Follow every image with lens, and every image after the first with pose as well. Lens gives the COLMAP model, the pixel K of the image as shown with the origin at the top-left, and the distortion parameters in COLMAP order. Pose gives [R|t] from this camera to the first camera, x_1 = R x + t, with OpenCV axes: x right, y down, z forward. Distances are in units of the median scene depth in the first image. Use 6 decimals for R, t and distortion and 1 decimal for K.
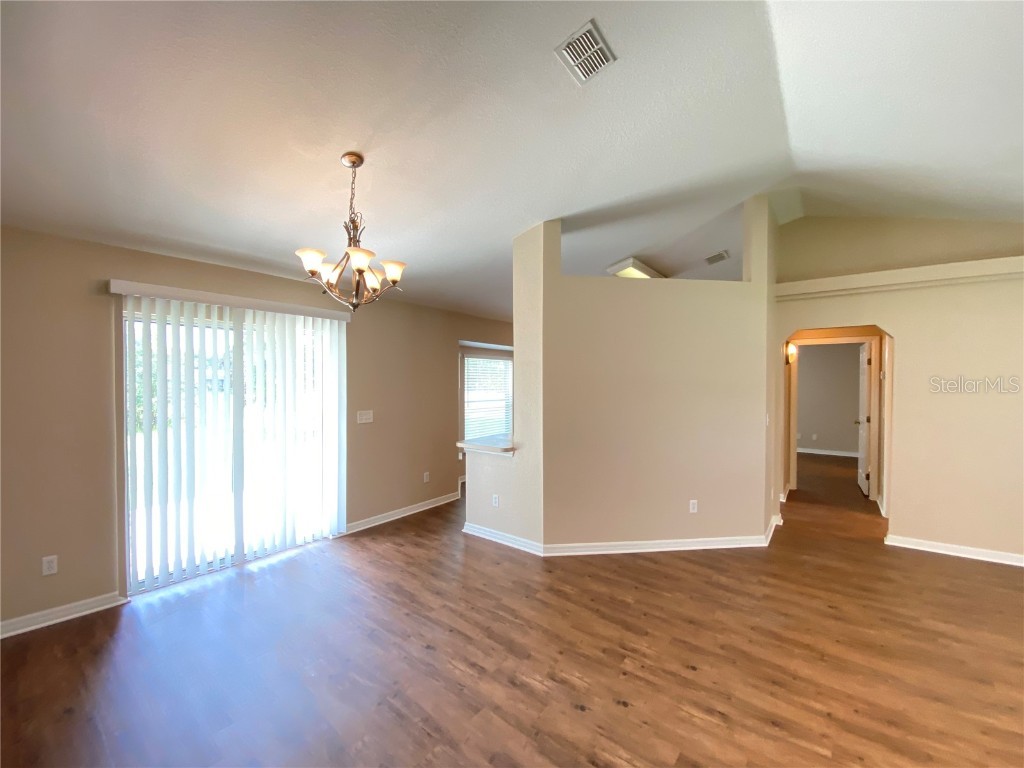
lens RADIAL K [[412.8, 0, 507.3], [0, 412.8, 382.4], [0, 0, 1]] dist [0.003875, -0.011421]
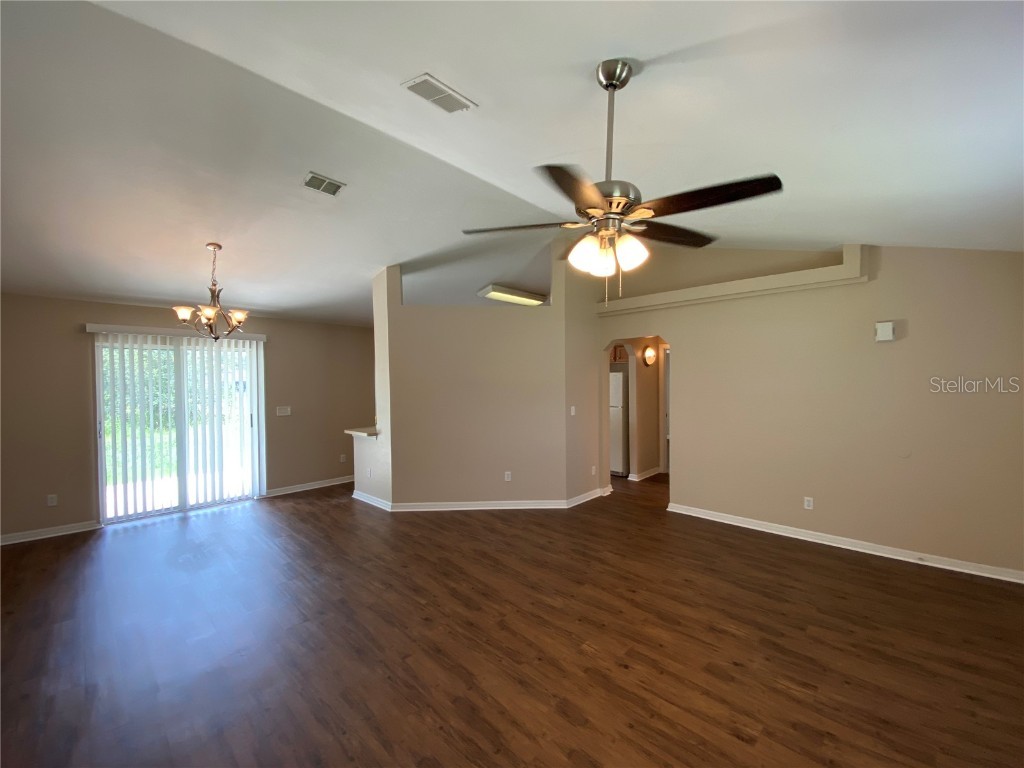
lens RADIAL K [[412.8, 0, 510.9], [0, 412.8, 384.0], [0, 0, 1]] dist [0.003875, -0.011421]
pose [[0.995612, -0.011080, -0.092924, 0.711169], [0.011722, 0.999911, 0.006363, -0.006840], [0.092845, -0.007424, 0.995653, -0.373769]]
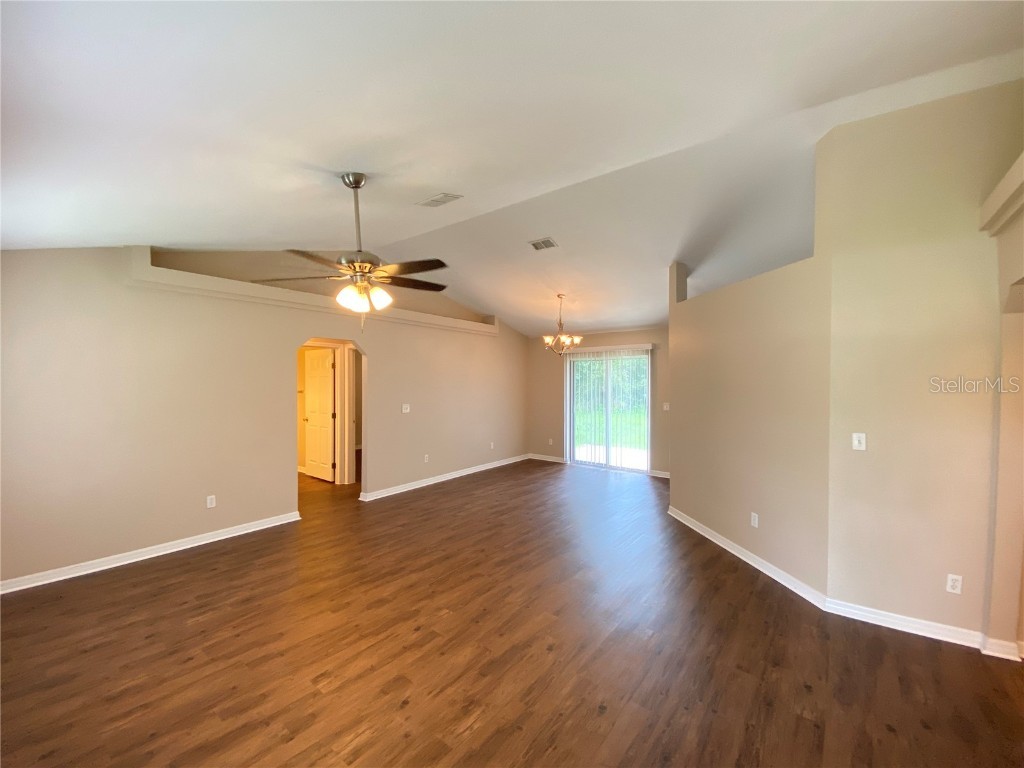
lens RADIAL K [[412.8, 0, 513.3], [0, 412.8, 382.6], [0, 0, 1]] dist [0.003875, -0.011421]
pose [[0.021903, 0.002408, -0.999757, 1.682130], [-0.002106, 0.999995, 0.002363, -0.014003], [0.999758, 0.002053, 0.021907, 0.531526]]
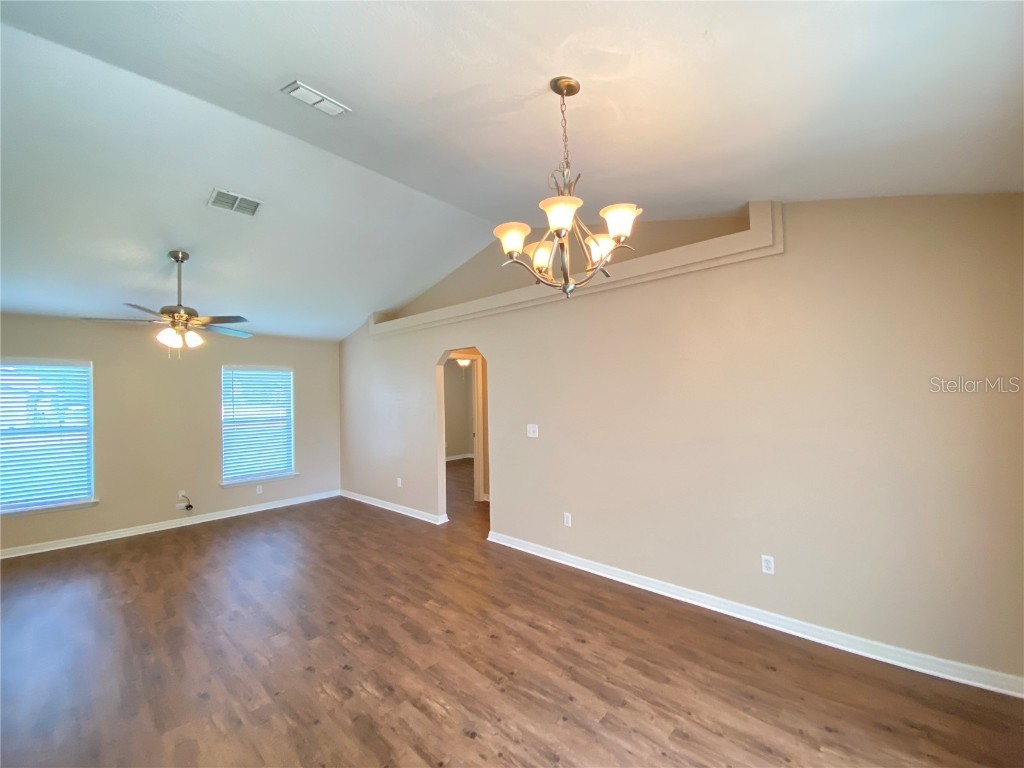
lens RADIAL K [[412.8, 0, 507.5], [0, 412.8, 388.5], [0, 0, 1]] dist [0.003875, -0.011421]
pose [[-0.996962, 0.022549, 0.074560, -0.249966], [0.021221, 0.999603, -0.018556, 0.001436], [-0.074949, -0.016918, -0.997044, 1.355290]]
